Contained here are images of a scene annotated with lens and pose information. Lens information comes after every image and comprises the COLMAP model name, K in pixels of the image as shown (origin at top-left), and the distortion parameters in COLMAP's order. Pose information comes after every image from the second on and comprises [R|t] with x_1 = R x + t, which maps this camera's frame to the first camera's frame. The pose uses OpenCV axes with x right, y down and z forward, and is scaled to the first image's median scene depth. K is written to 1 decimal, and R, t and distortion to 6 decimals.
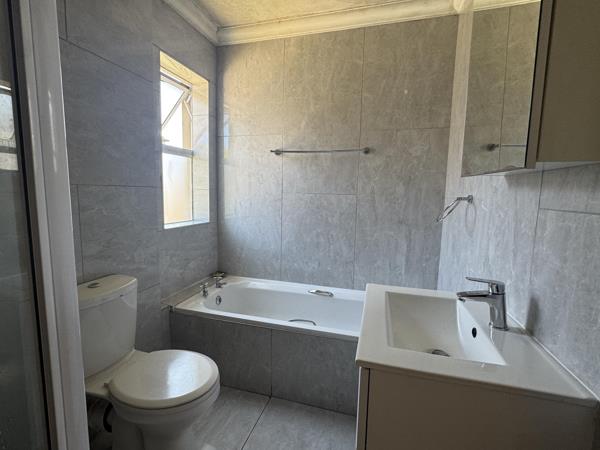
lens RADIAL K [[281.2, 0, 299.3], [0, 281.2, 223.8], [0, 0, 1]] dist [-0.000995, 0.000670]
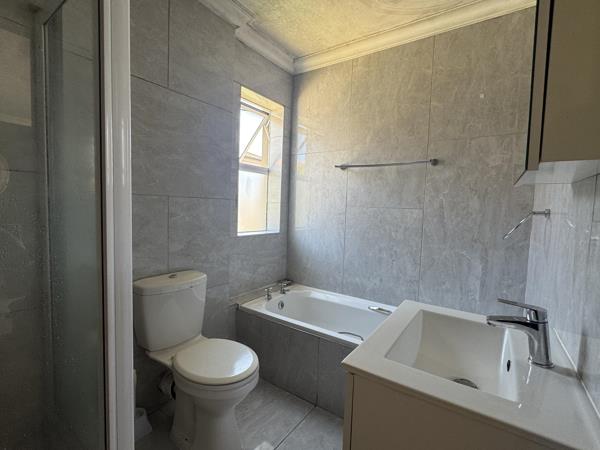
lens RADIAL K [[281.2, 0, 300.1], [0, 281.2, 224.5], [0, 0, 1]] dist [-0.000995, 0.000670]
pose [[0.948322, 0.031649, -0.315728, 0.122815], [-0.049440, 0.997599, -0.048498, 0.014554], [0.313435, 0.061601, 0.947610, -0.014066]]
